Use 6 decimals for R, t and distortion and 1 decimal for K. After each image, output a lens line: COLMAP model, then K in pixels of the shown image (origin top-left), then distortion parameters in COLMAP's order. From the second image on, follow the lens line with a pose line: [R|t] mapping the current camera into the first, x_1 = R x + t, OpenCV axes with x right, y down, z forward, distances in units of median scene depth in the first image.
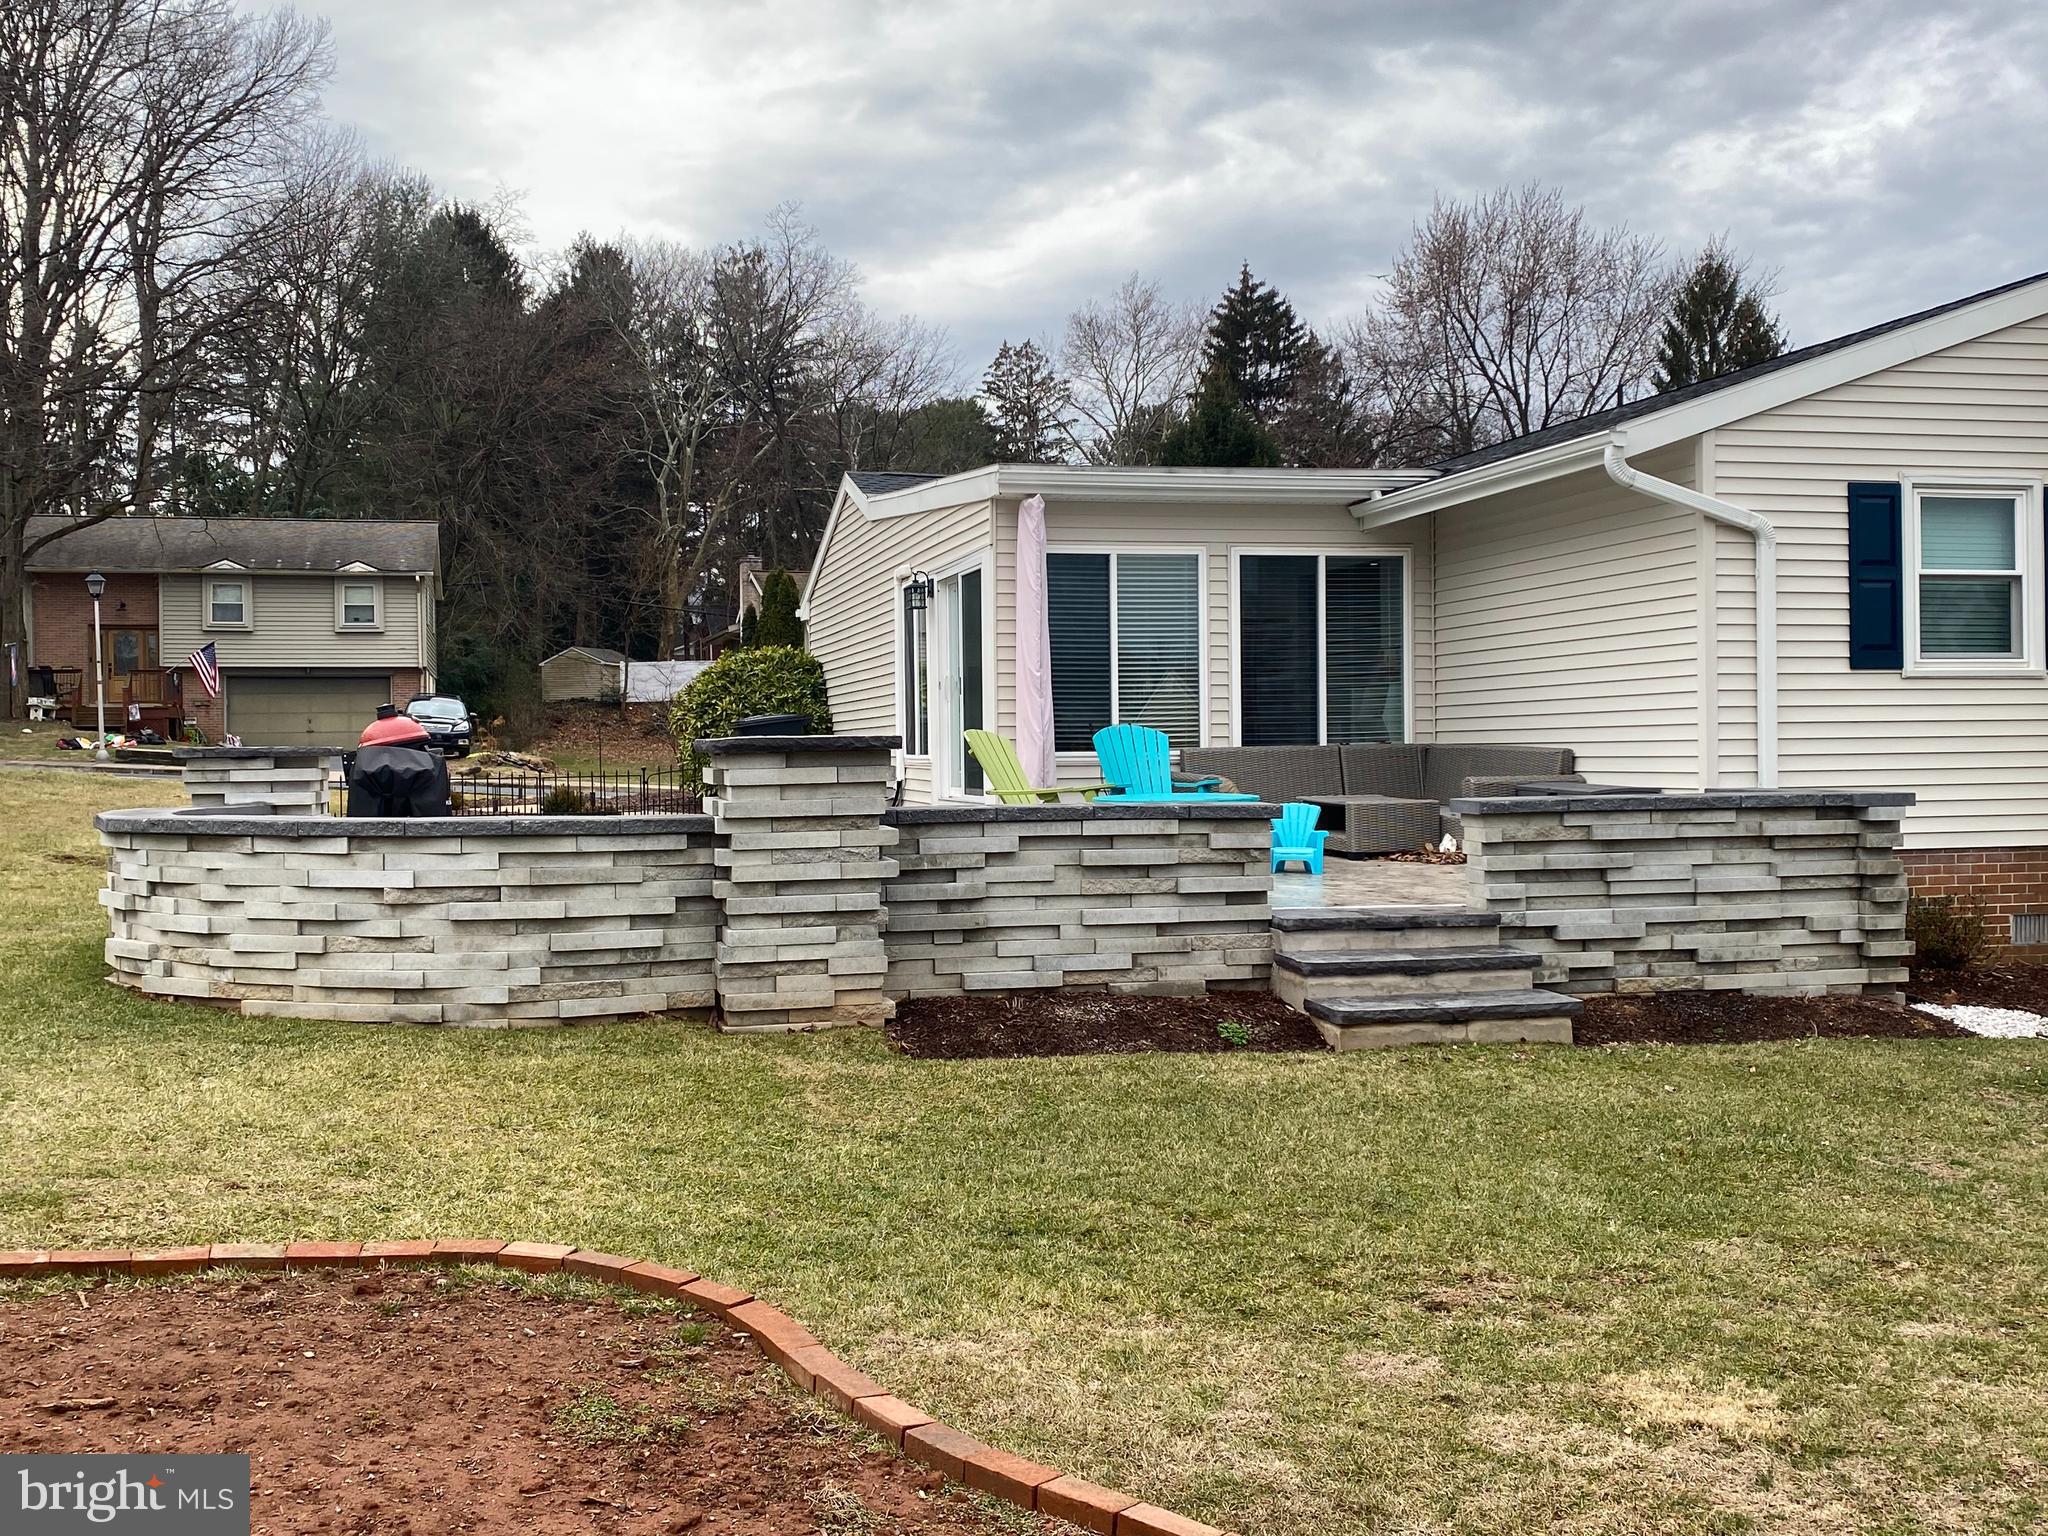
lens RADIAL K [[2007.9, 0, 1019.8], [0, 2007.9, 752.1], [0, 0, 1]] dist [0.021012, 0.000000]
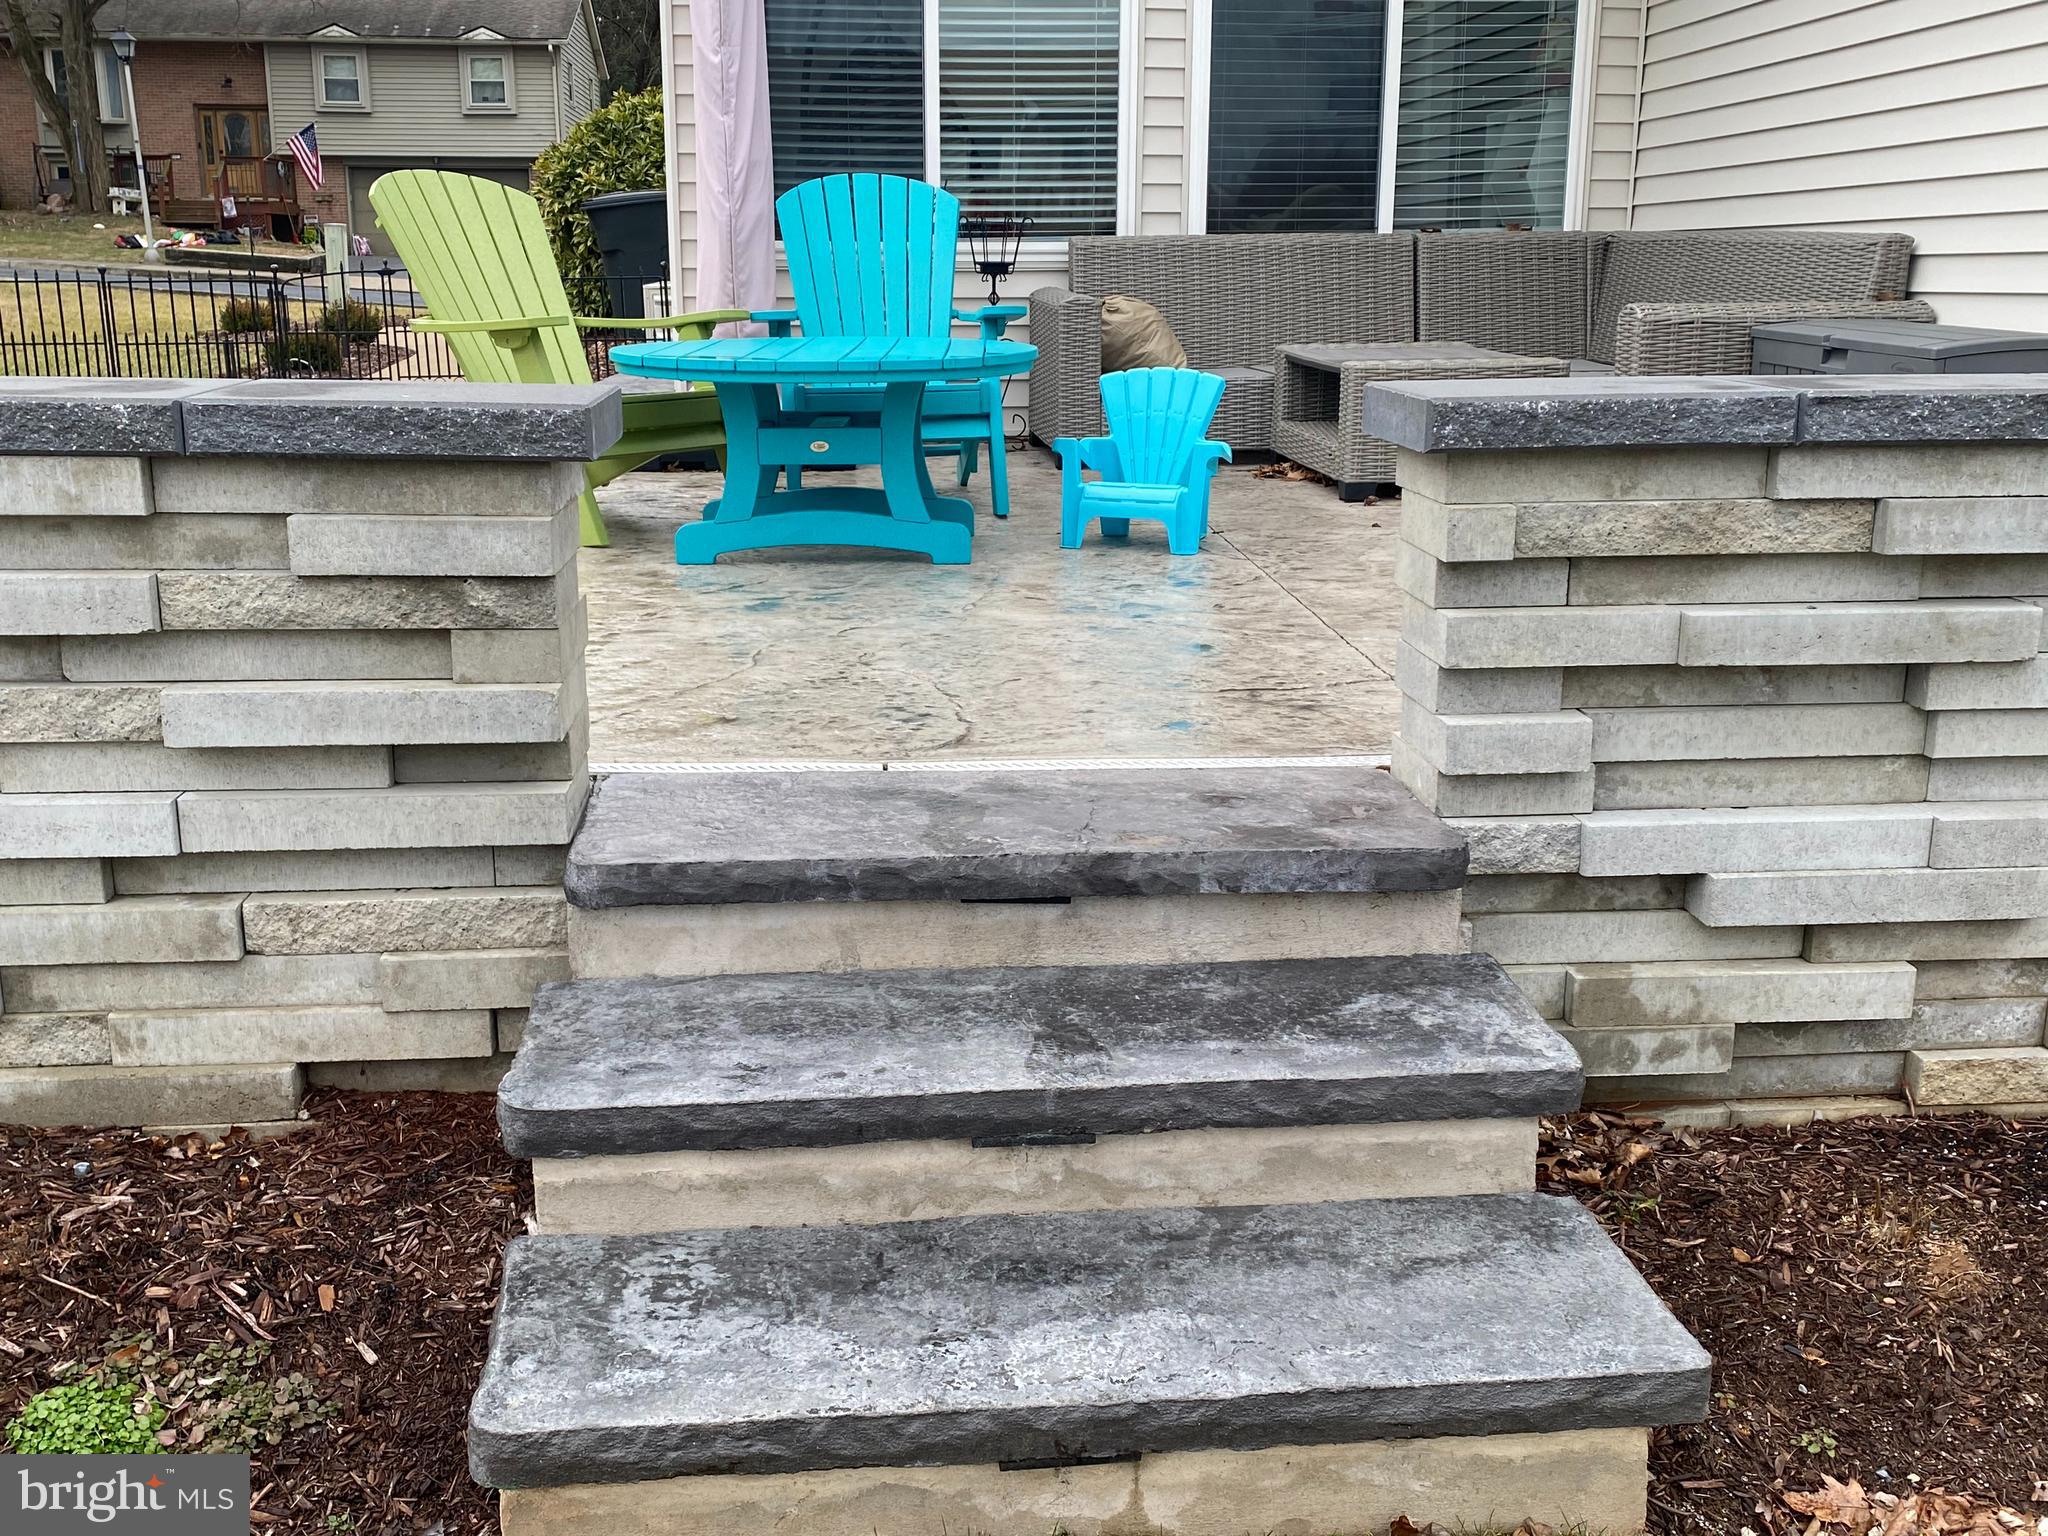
lens RADIAL K [[2007.9, 0, 1024.8], [0, 2007.9, 781.5], [0, 0, 1]] dist [0.021012, 0.000000]
pose [[0.987345, 0.049104, -0.150793, 0.215389], [-0.010490, 0.968994, 0.246862, 0.008652], [0.158239, -0.242156, 0.957246, 0.724404]]
